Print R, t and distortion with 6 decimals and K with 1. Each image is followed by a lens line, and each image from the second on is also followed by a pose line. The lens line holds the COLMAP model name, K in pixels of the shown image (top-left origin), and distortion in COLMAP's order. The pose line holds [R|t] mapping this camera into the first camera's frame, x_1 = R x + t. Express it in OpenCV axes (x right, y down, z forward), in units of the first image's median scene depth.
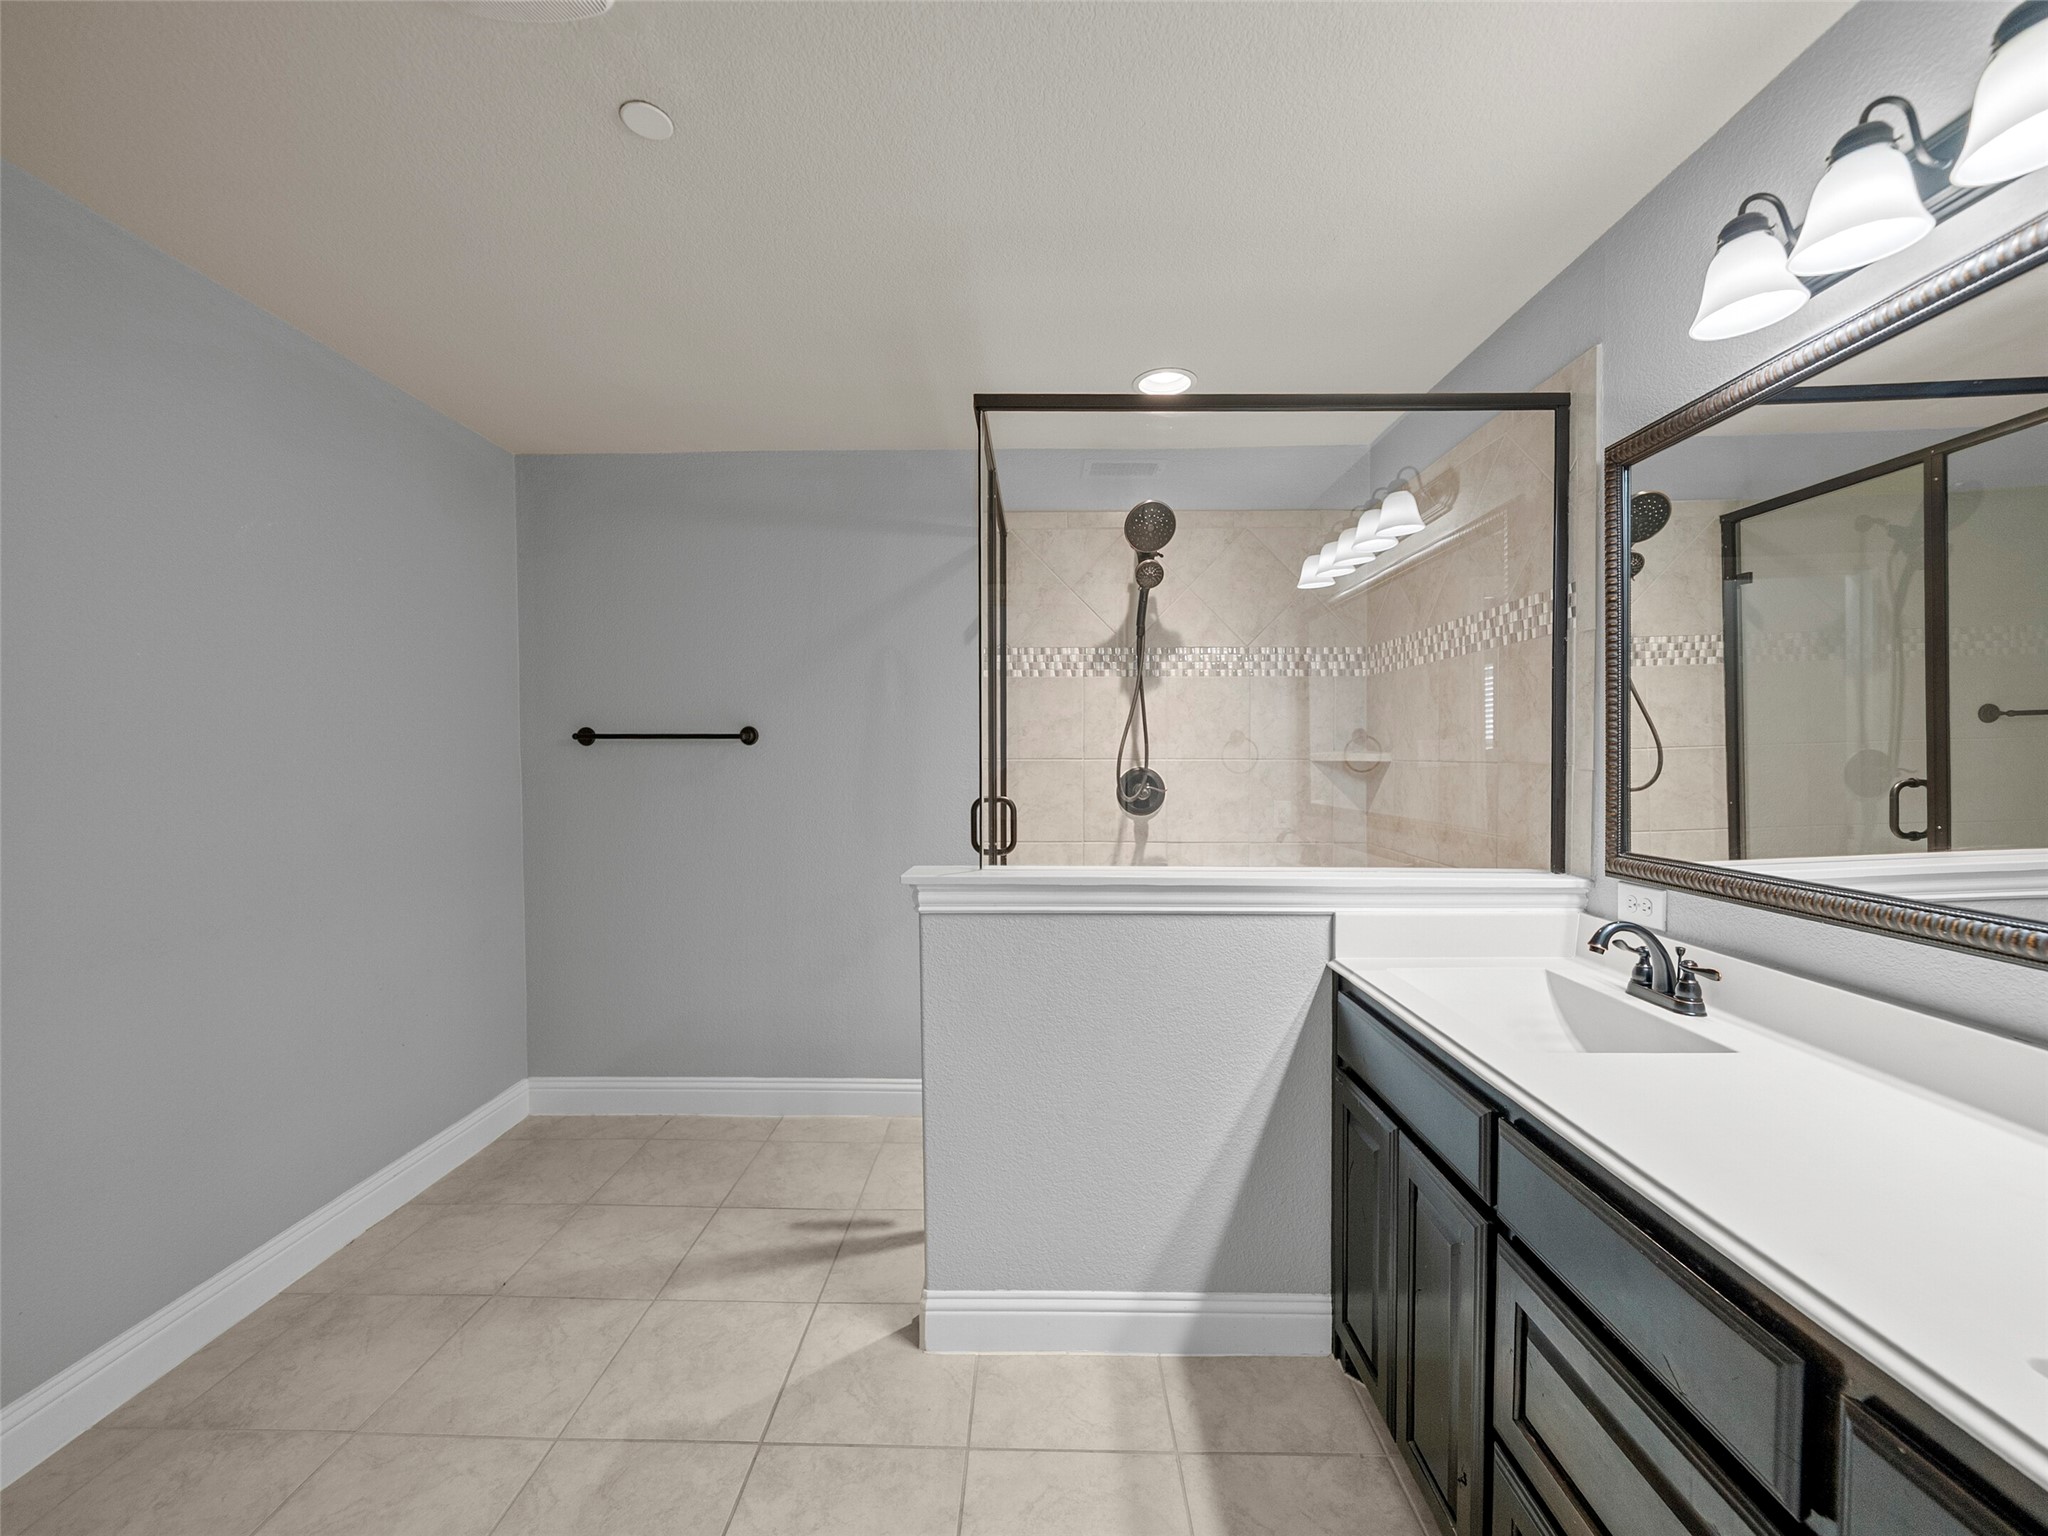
lens RADIAL K [[822.5, 0, 1024.0], [0, 822.5, 768.0], [0, 0, 1]] dist [-0.000943, 0.000200]
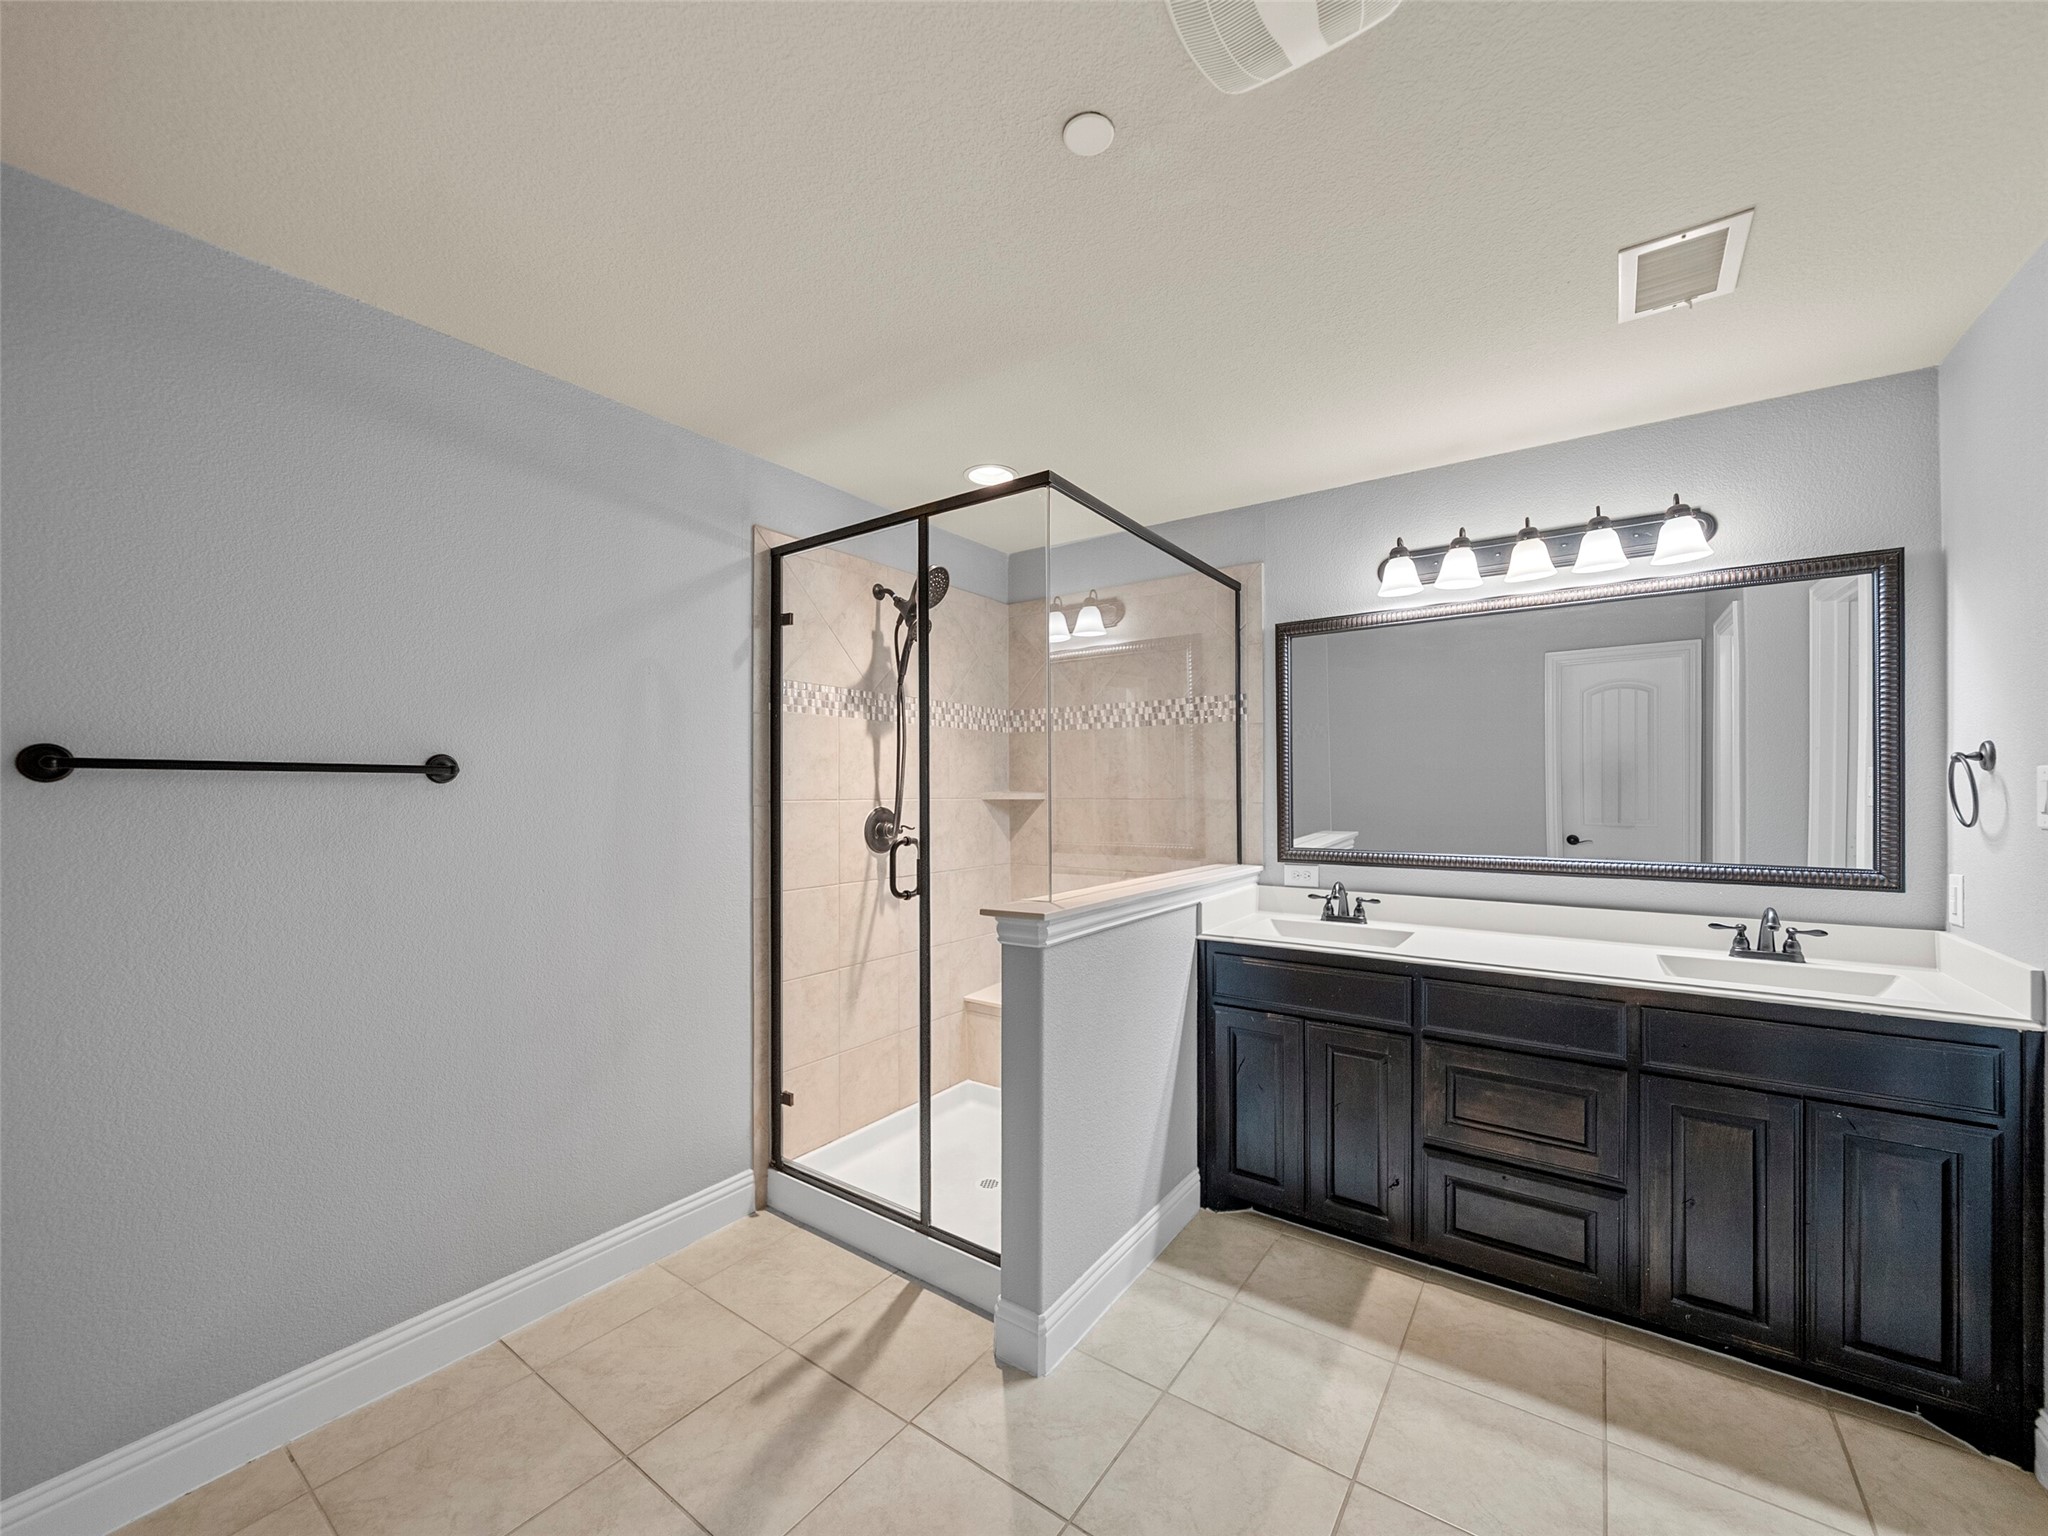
lens RADIAL K [[813.8, 0, 1034.6], [0, 813.8, 780.3], [0, 0, 1]] dist [-0.000932, -0.000259]
pose [[0.557222, 0.009975, 0.830303, -0.785504], [0.016330, 0.999603, -0.022969, -0.010504], [-0.830203, 0.026357, 0.556838, 0.337543]]
